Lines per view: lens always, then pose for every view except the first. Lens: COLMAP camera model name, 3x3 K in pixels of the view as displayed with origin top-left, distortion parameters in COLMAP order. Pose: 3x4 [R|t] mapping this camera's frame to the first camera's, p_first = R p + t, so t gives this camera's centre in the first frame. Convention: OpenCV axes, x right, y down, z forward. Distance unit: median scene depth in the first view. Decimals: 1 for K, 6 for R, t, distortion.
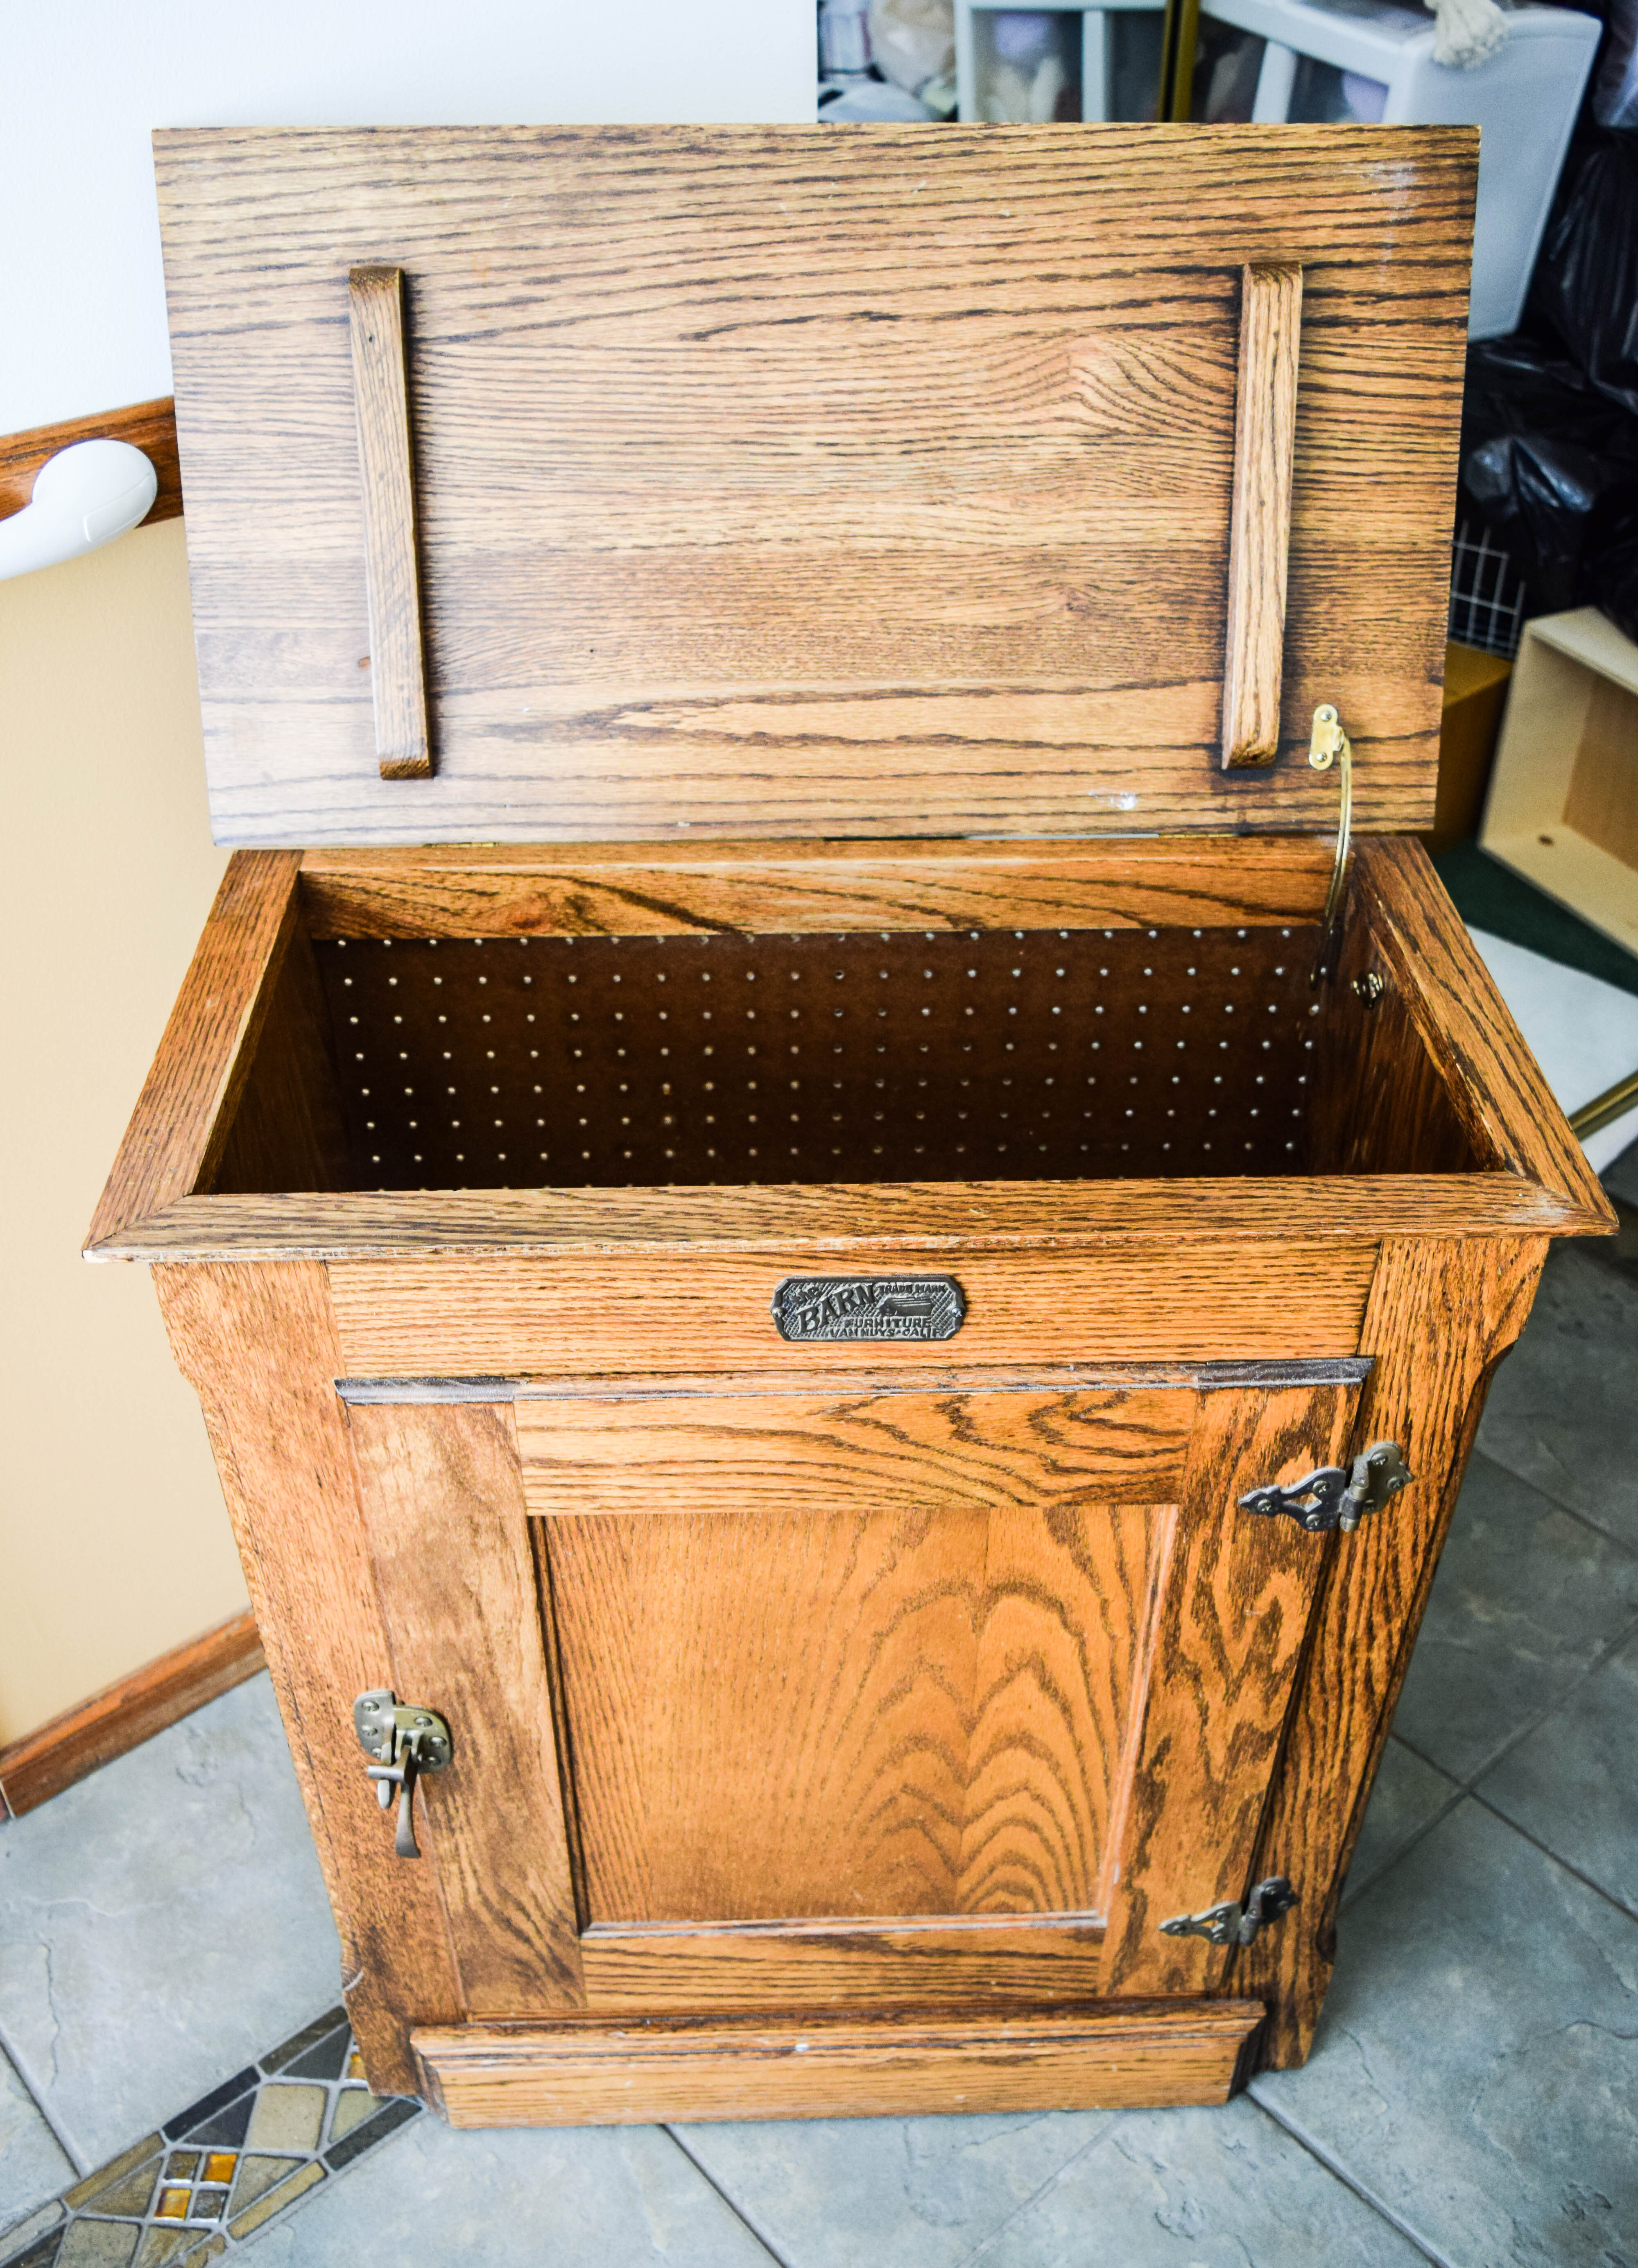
lens RADIAL K [[2099.6, 0, 873.4], [0, 2099.6, 1201.1], [0, 0, 1]] dist [-0.031344, 0.000000]
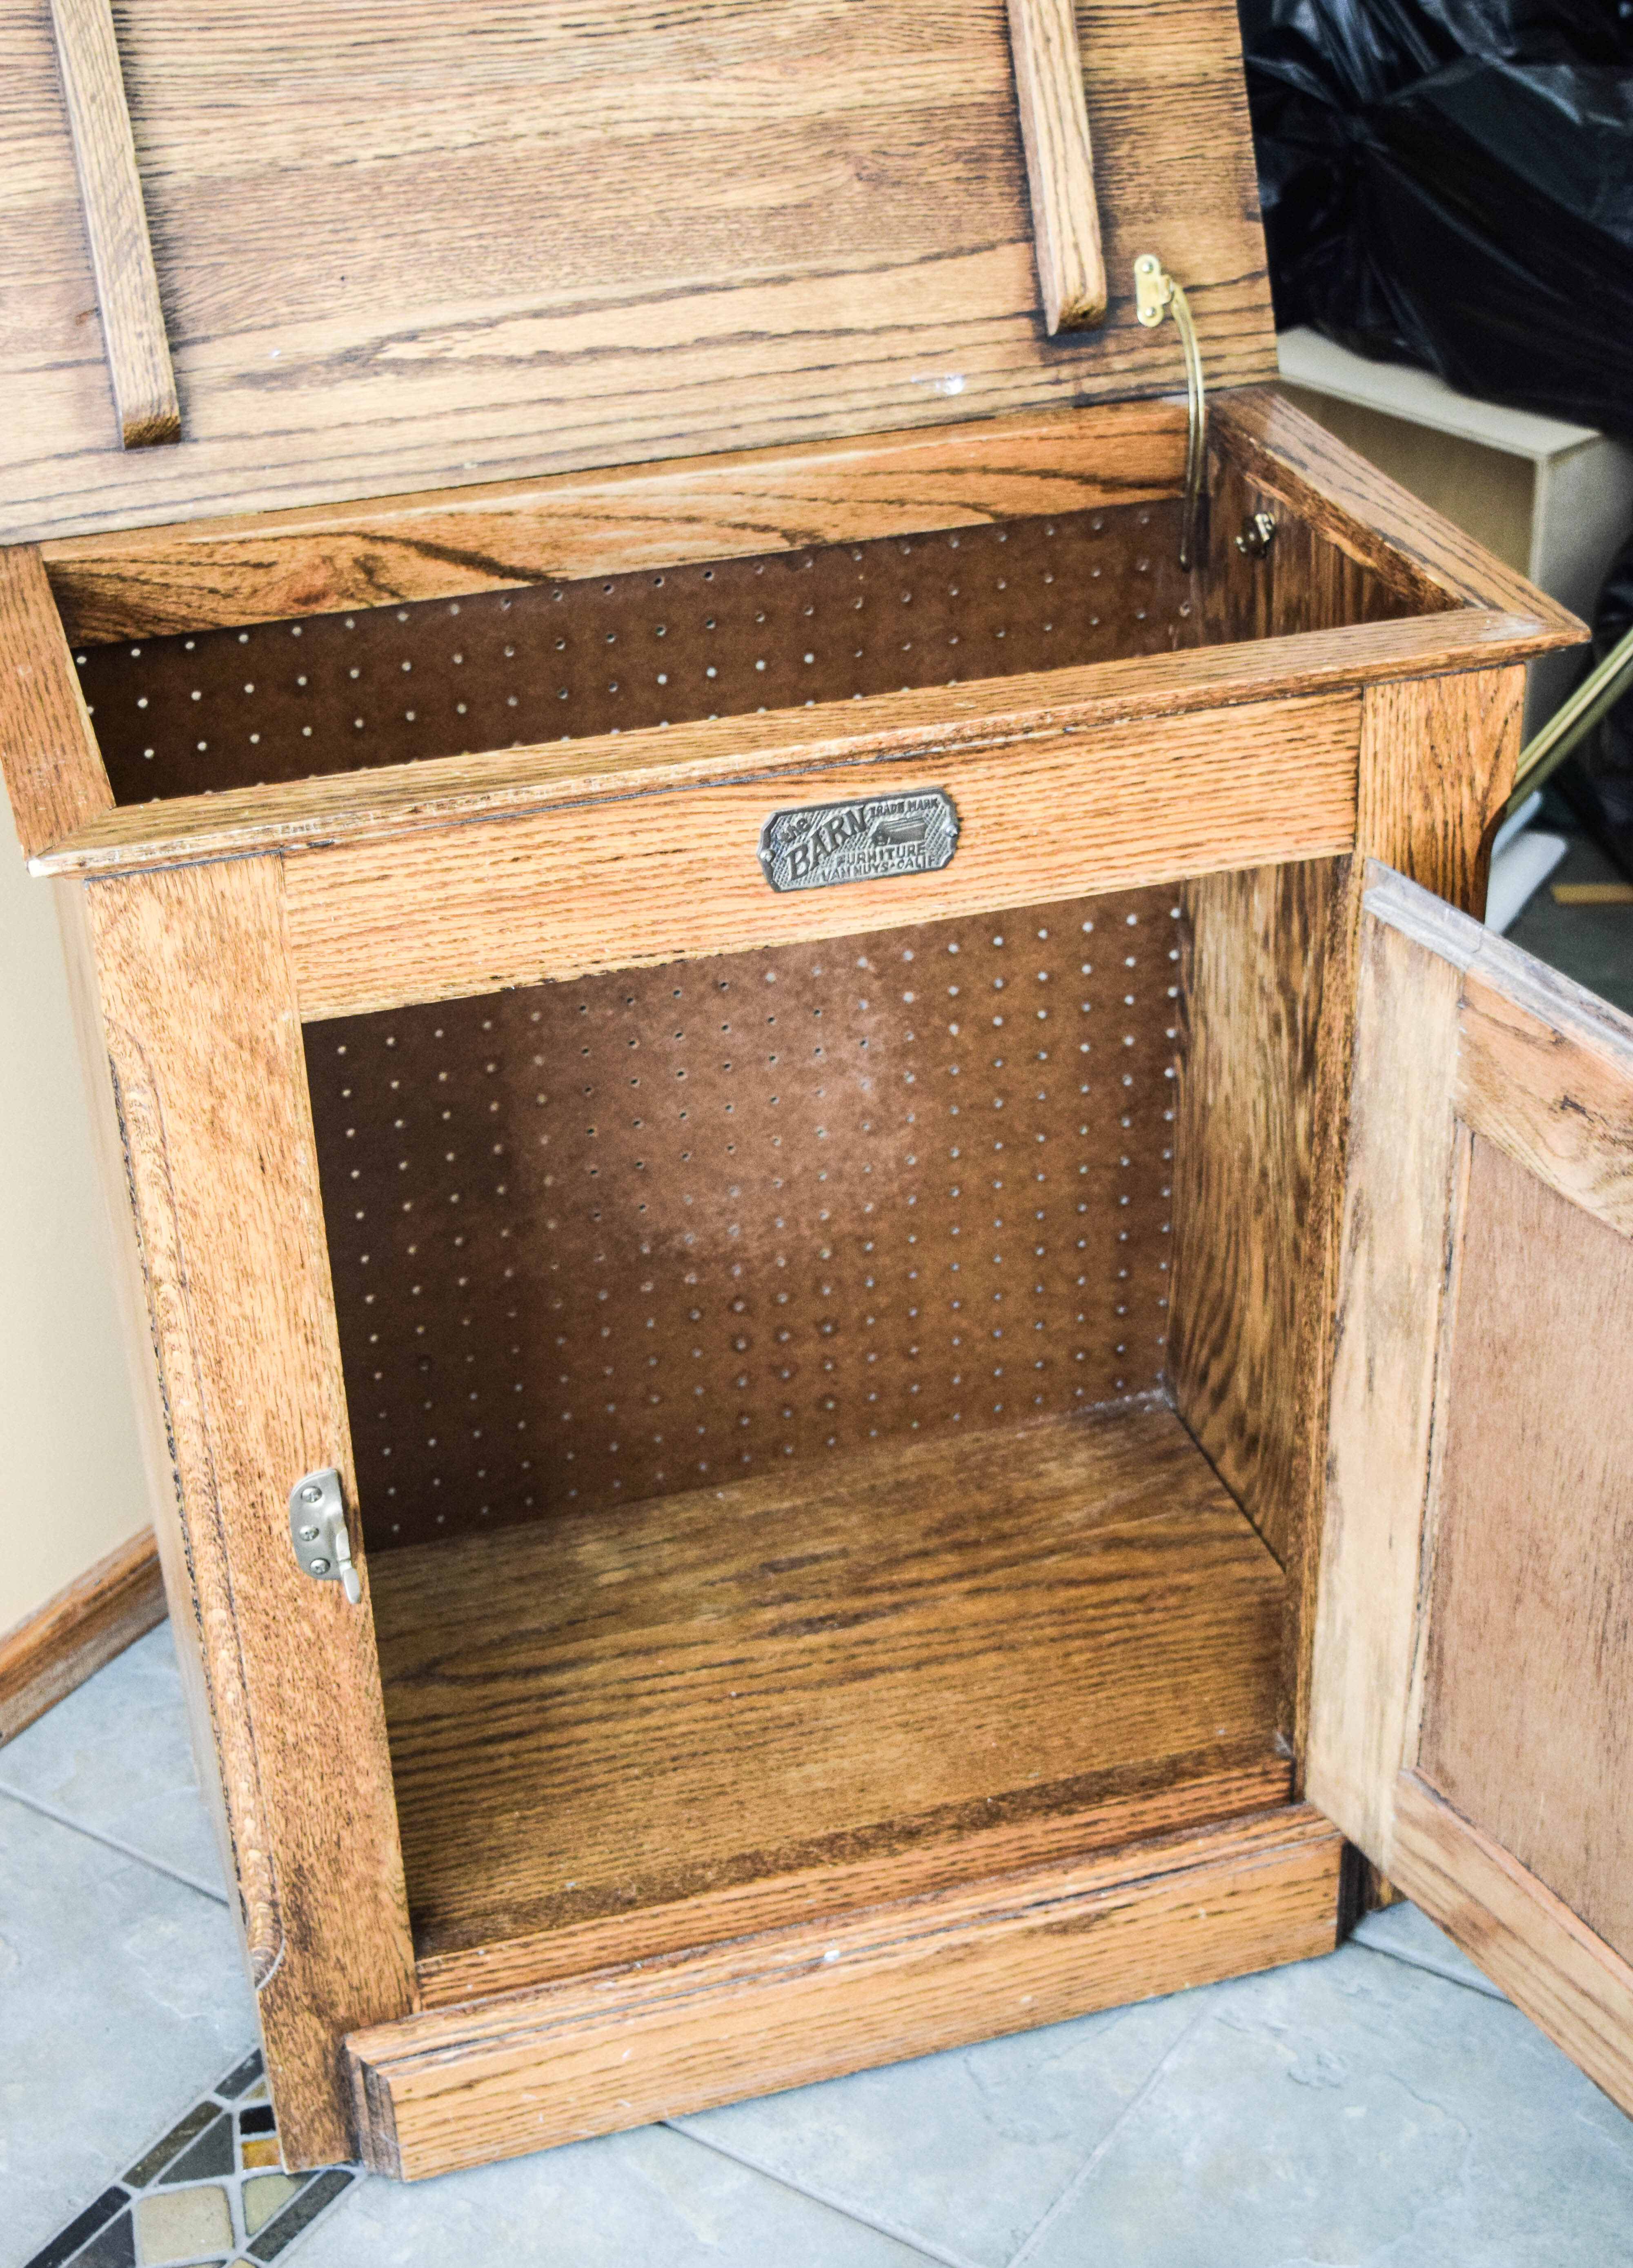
lens RADIAL K [[3495.0, 0, 903.5], [0, 3495.0, 1226.3], [0, 0, 1]] dist [-0.046548, 0.000000]
pose [[0.961724, -0.166699, 0.217481, -0.281729], [0.193230, 0.975311, -0.106910, 0.313221], [-0.194290, 0.144842, 0.970192, -0.384424]]
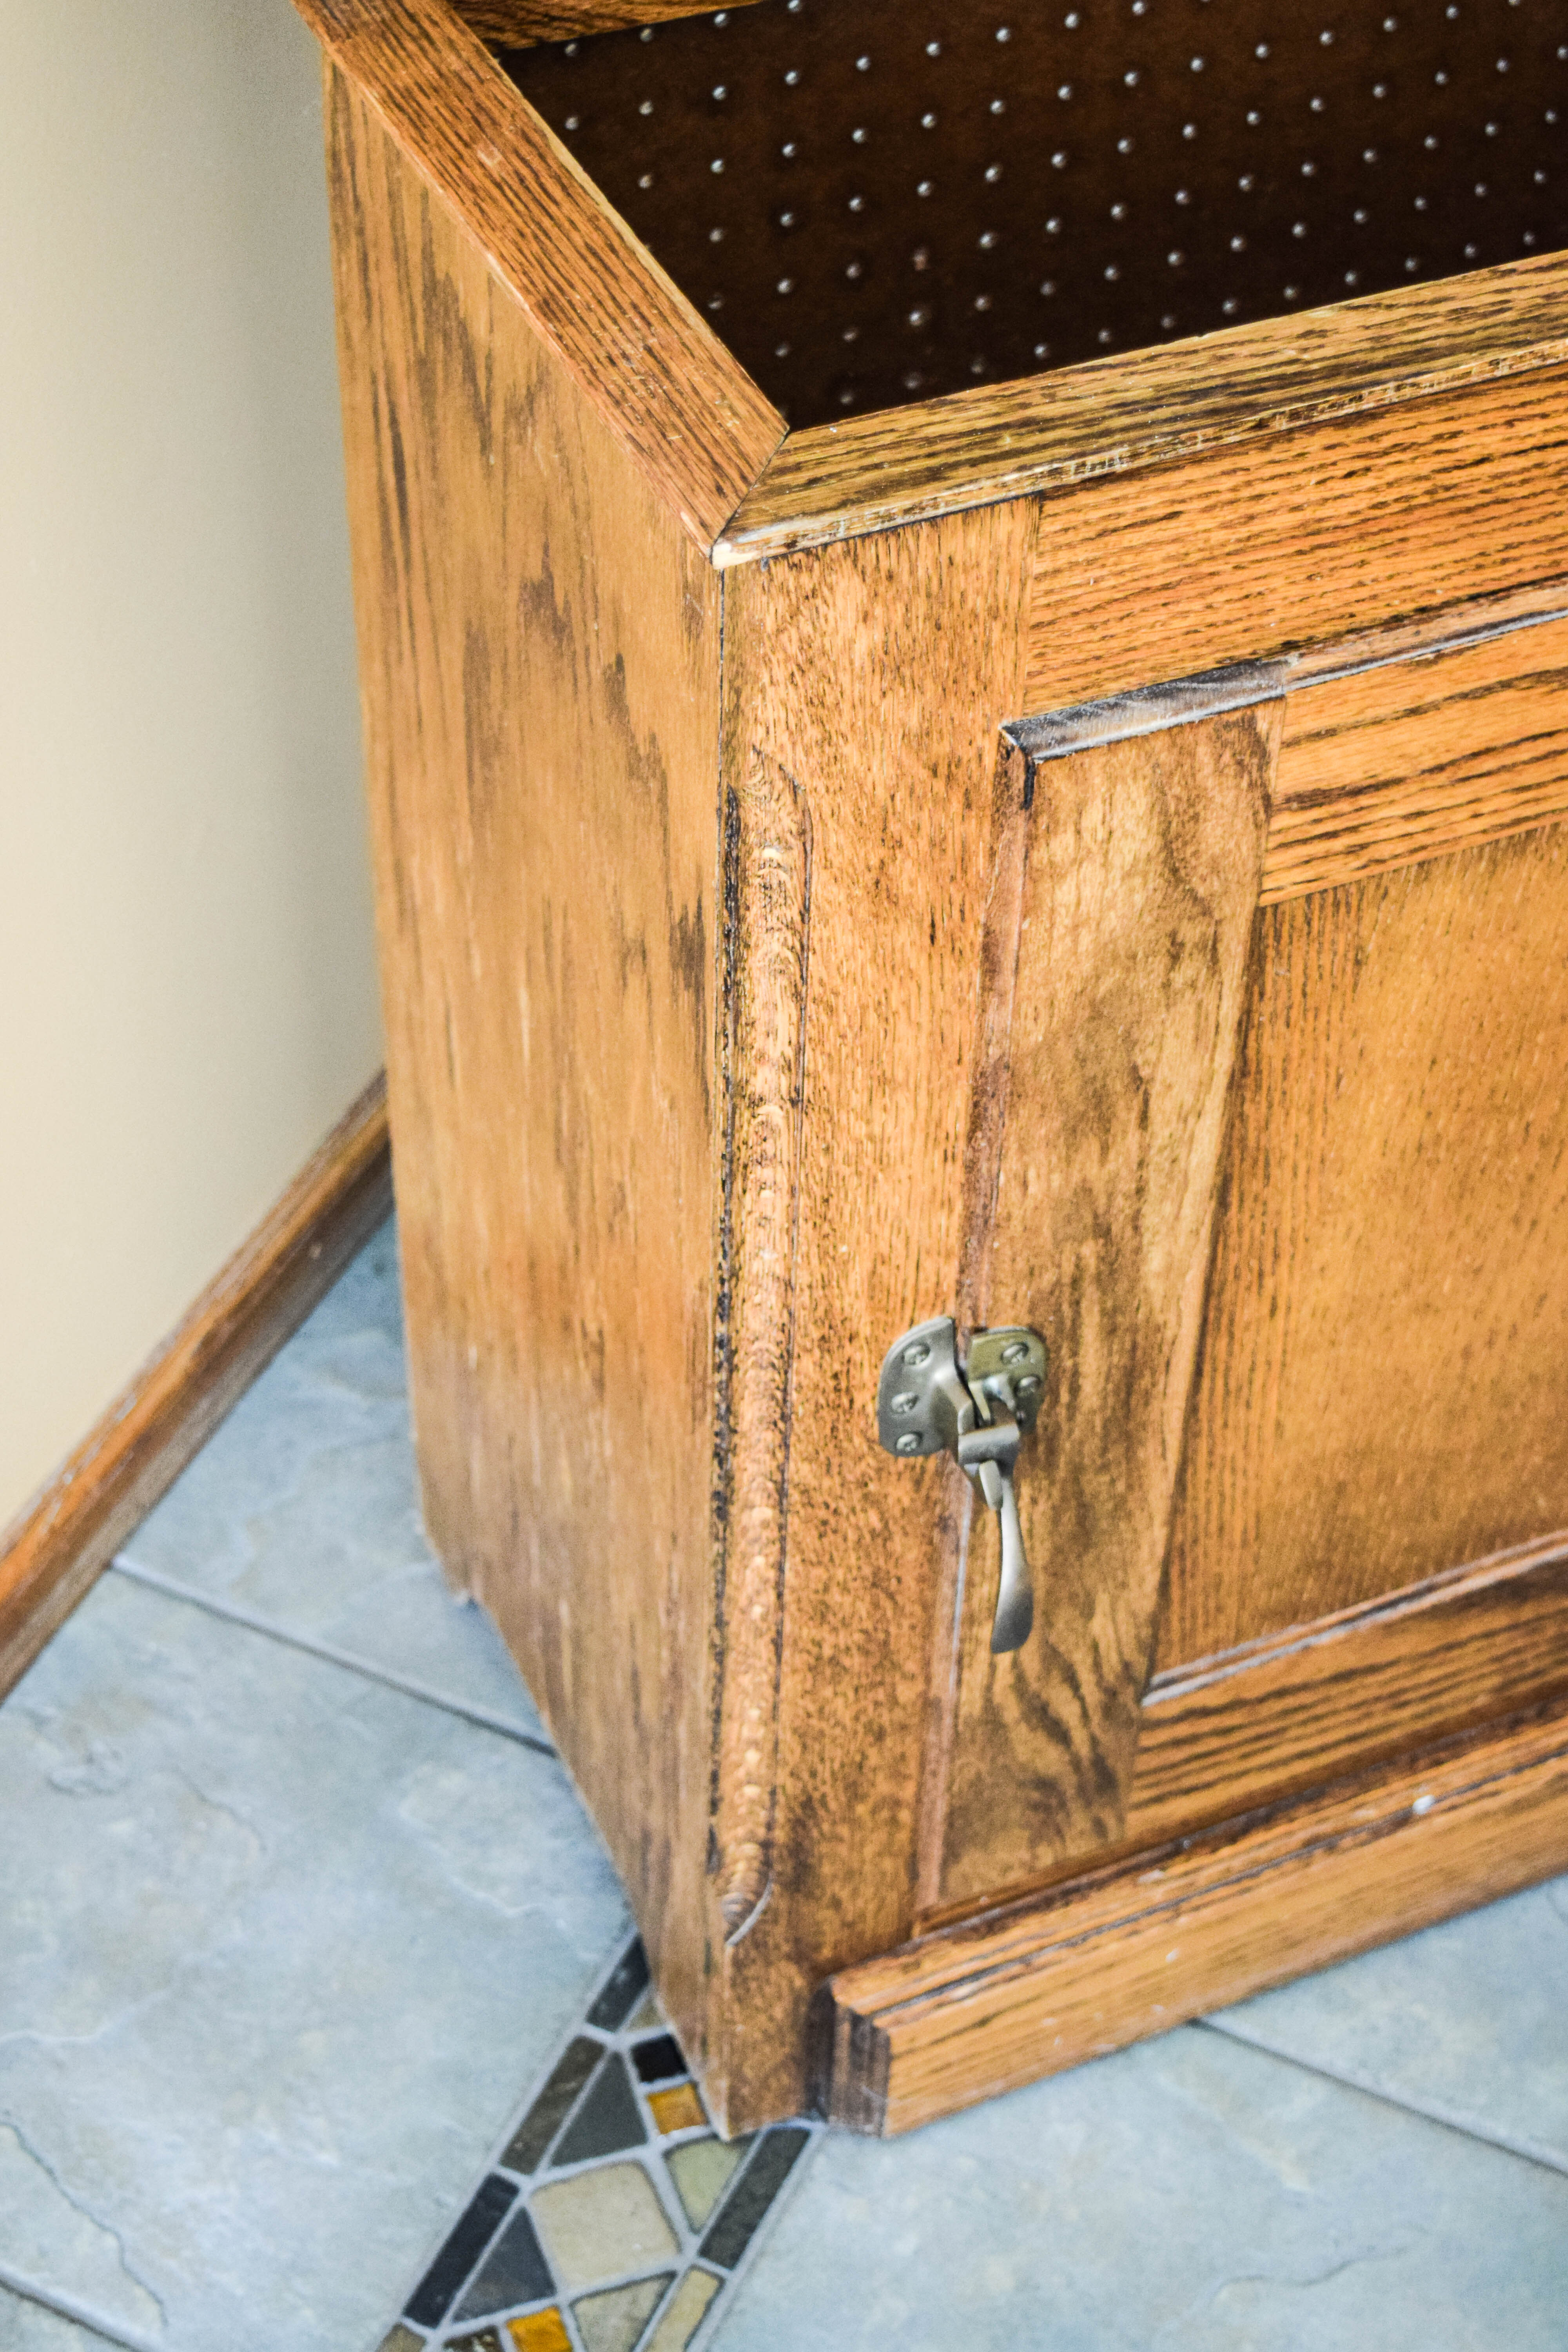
lens RADIAL K [[3902.4, 0, 818.4], [0, 3902.4, 1162.3], [0, 0, 1]] dist [-0.019996, 0.000000]
pose [[0.921026, -0.256185, 0.293396, -0.536373], [0.226023, 0.964990, 0.133074, 0.038645], [-0.317215, -0.056250, 0.946684, -0.006292]]
